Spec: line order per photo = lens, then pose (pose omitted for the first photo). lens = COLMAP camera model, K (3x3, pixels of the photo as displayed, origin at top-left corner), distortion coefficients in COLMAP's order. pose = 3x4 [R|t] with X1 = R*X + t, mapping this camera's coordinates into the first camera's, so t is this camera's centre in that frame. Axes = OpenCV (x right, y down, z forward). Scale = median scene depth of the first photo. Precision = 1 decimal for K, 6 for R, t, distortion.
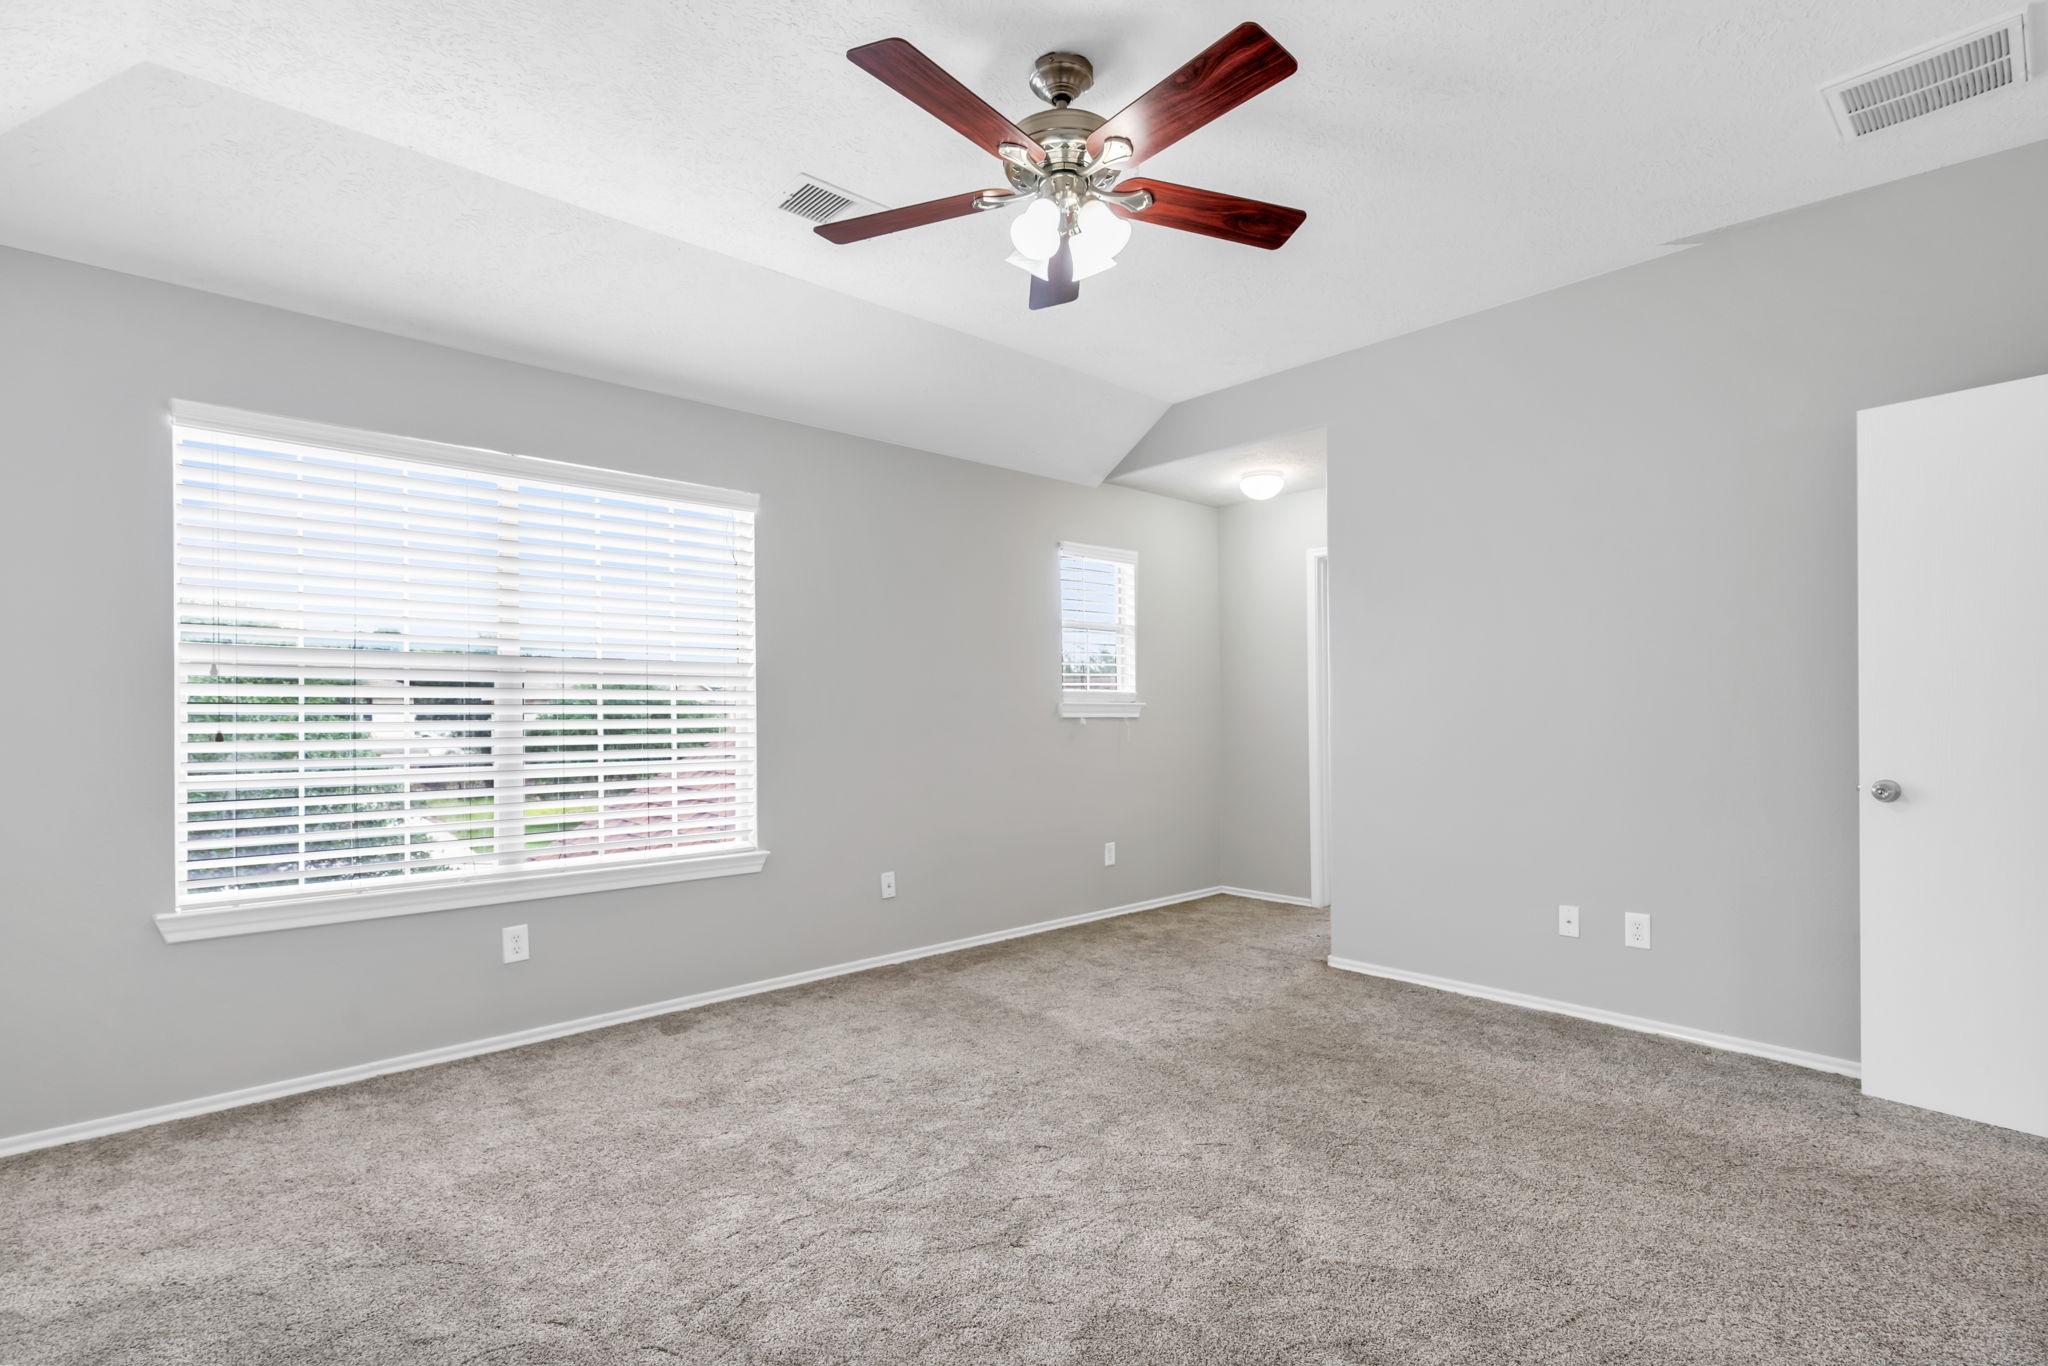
lens RADIAL K [[968.3, 0, 993.0], [0, 968.3, 728.1], [0, 0, 1]] dist [-0.027379, 0.000488]
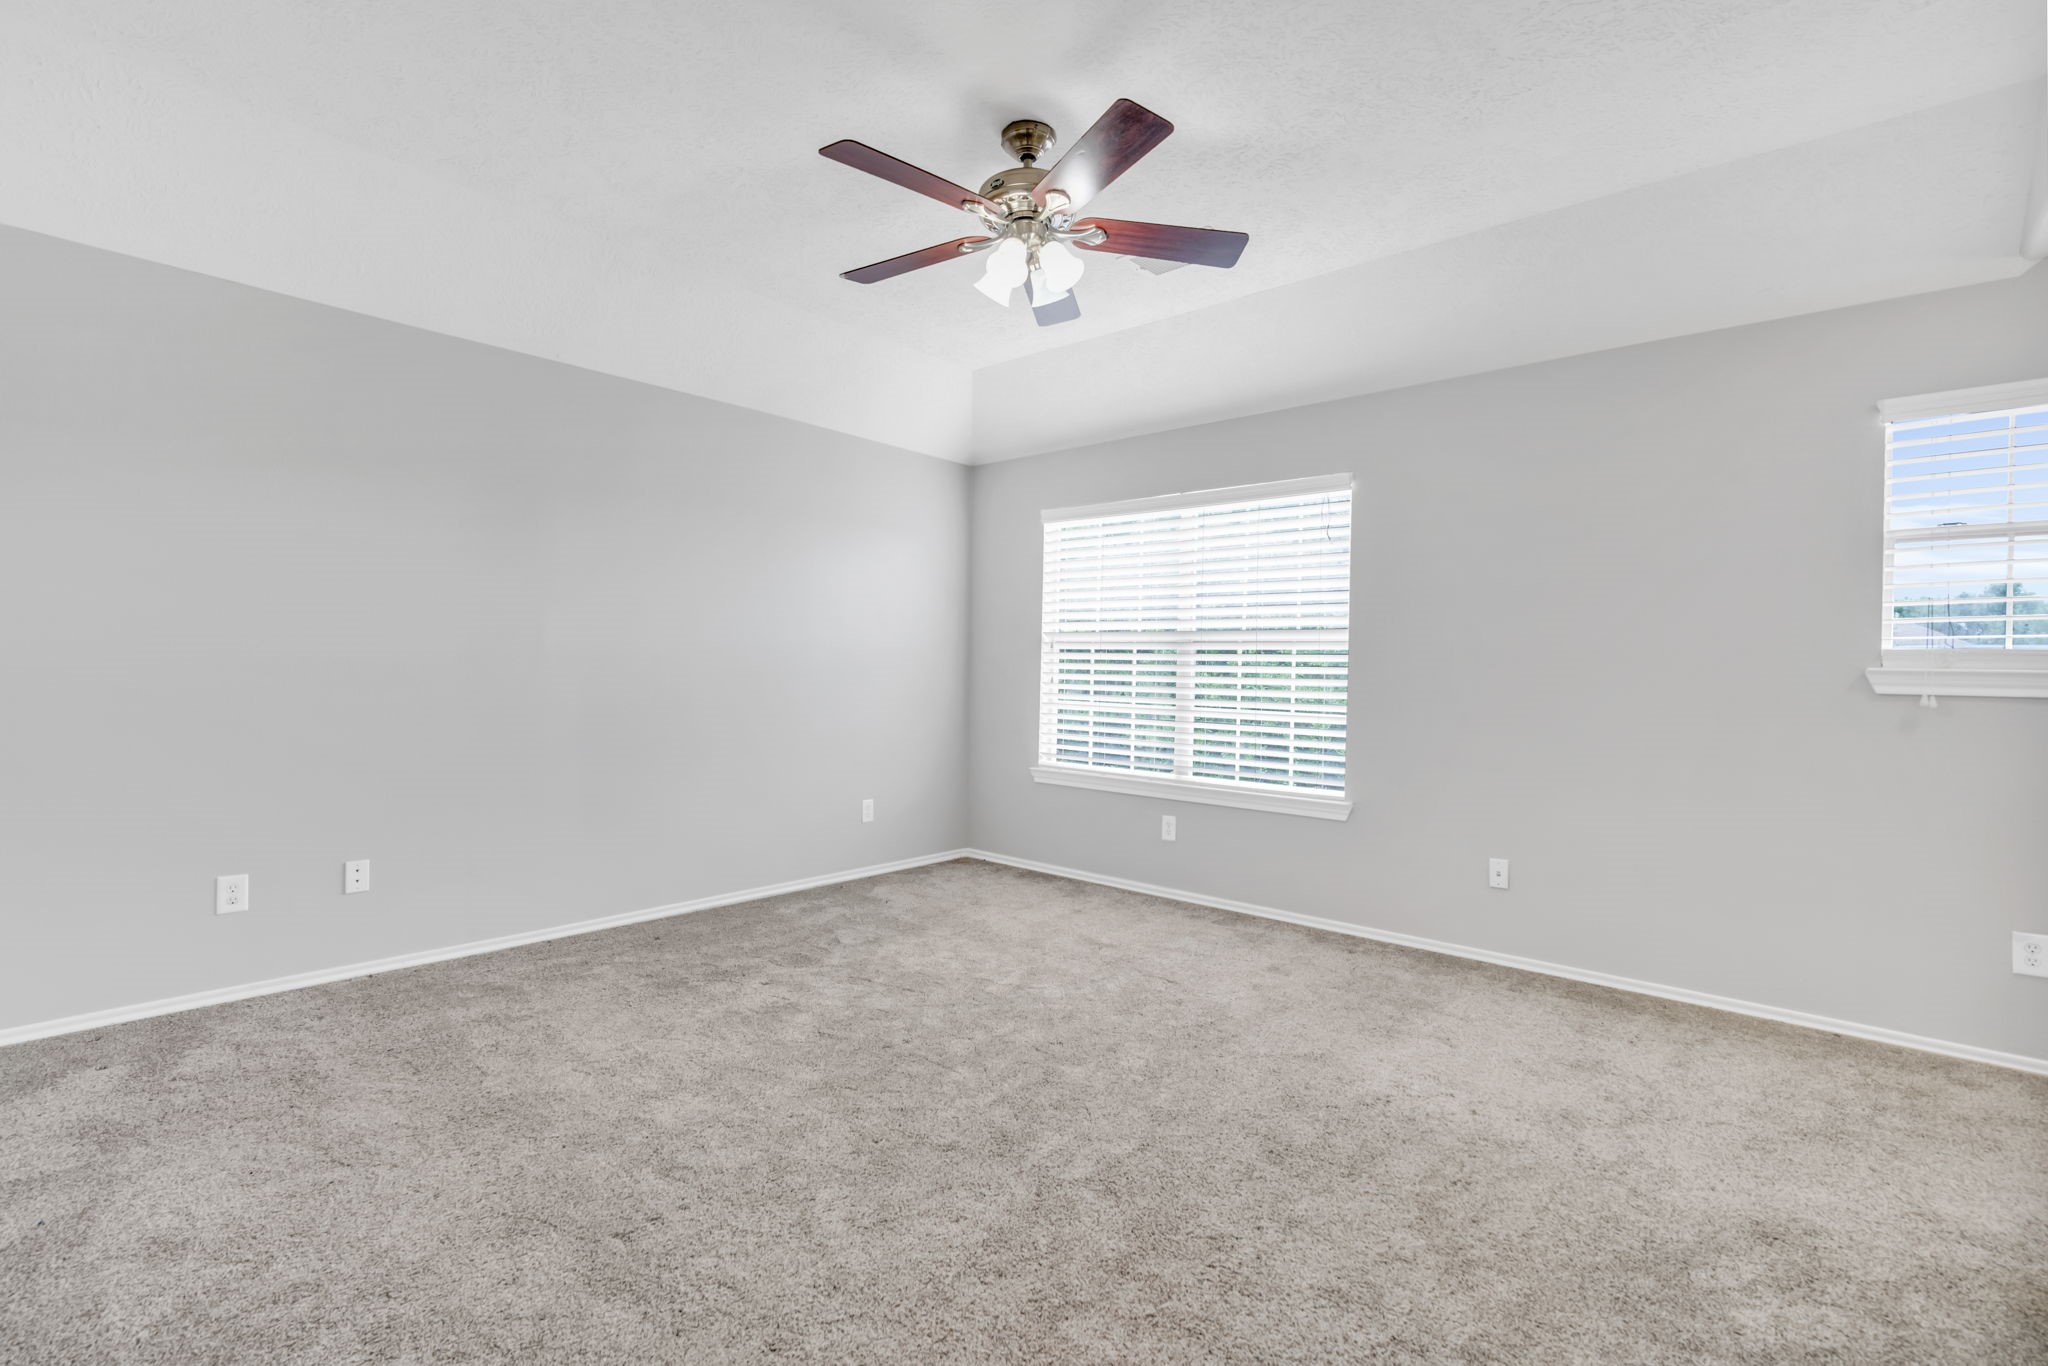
lens RADIAL K [[916.7, 0, 1031.3], [0, 916.7, 676.2], [0, 0, 1]] dist [-0.025992, 0.000588]
pose [[0.110724, 0.013327, -0.993762, 0.835414], [-0.034904, 0.999345, 0.009513, -0.012553], [0.993238, 0.033633, 0.111117, 0.605806]]
